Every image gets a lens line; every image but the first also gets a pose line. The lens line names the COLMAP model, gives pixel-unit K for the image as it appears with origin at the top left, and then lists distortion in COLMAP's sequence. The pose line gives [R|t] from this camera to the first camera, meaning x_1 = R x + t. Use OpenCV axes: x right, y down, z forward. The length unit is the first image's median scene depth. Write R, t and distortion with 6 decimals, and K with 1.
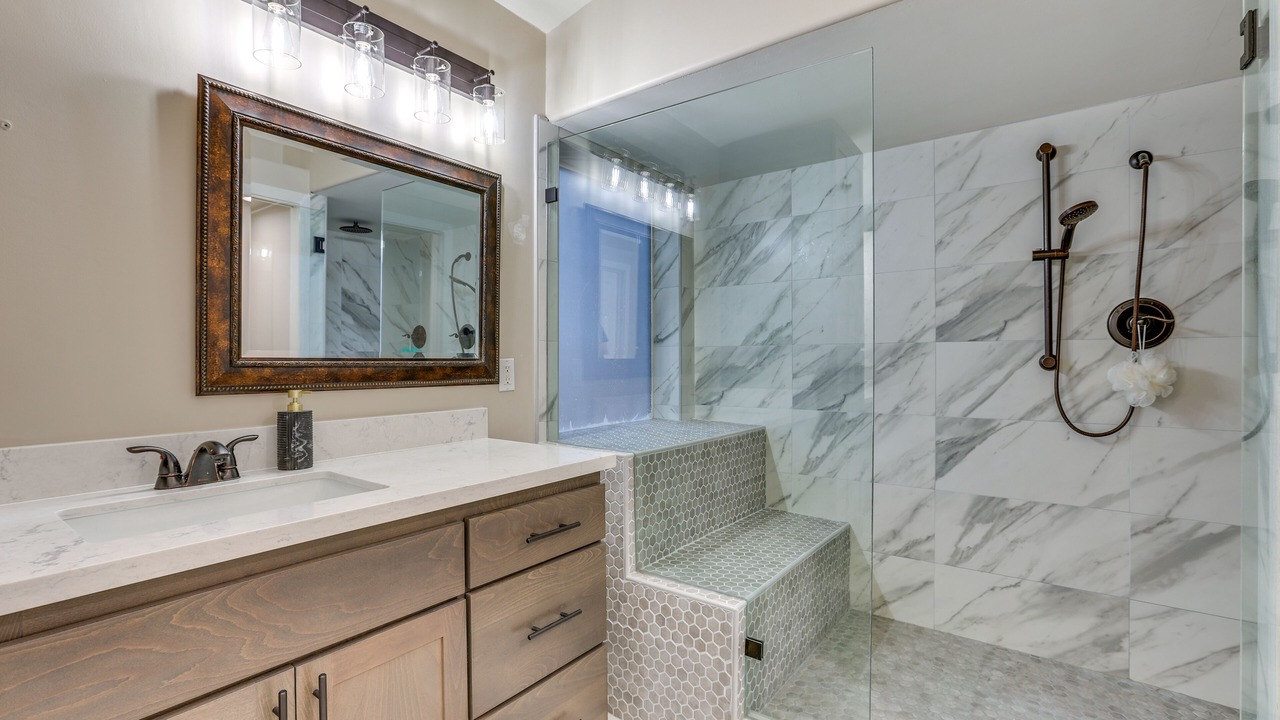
lens RADIAL K [[562.2, 0, 636.3], [0, 562.2, 354.9], [0, 0, 1]] dist [-0.003113, 0.006972]
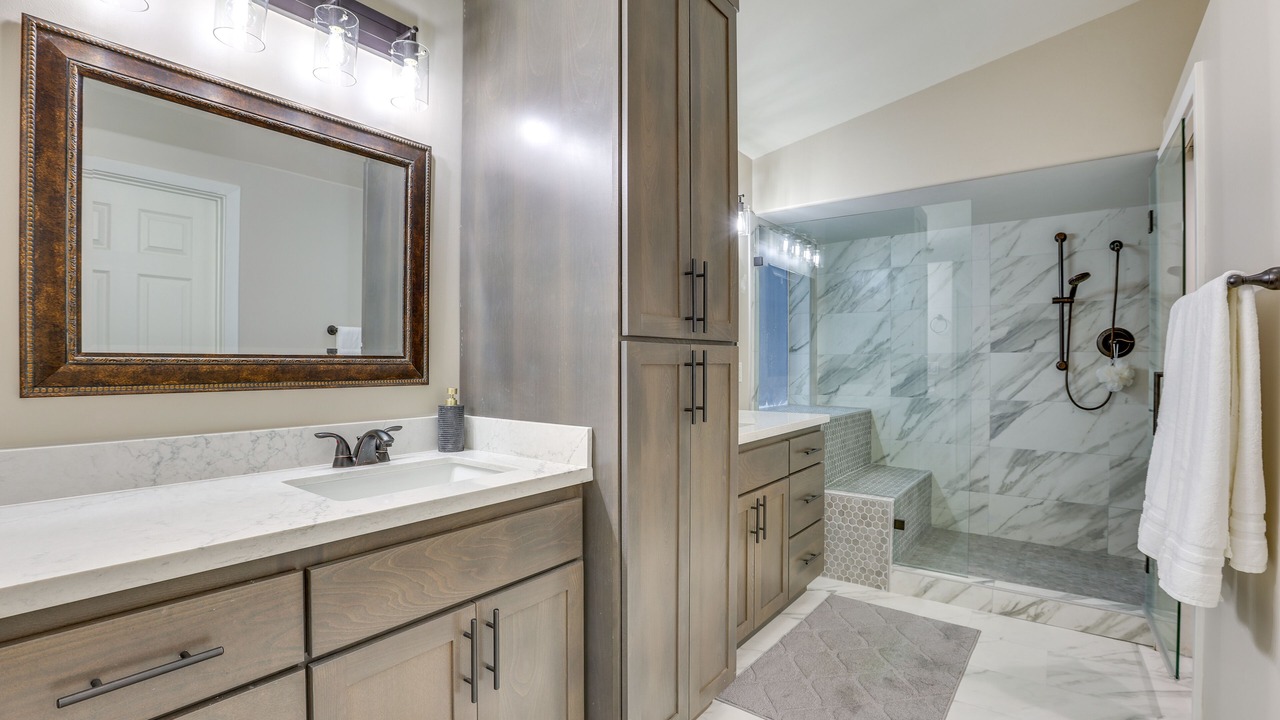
lens RADIAL K [[583.9, 0, 640.0], [0, 583.9, 360.0], [0, 0, 1]] dist [0.001237, 0.000210]
pose [[0.999904, 0.001827, 0.013707, -0.502694], [-0.001878, 0.999992, 0.003666, -0.006985], [-0.013700, -0.003691, 0.999899, -0.664075]]
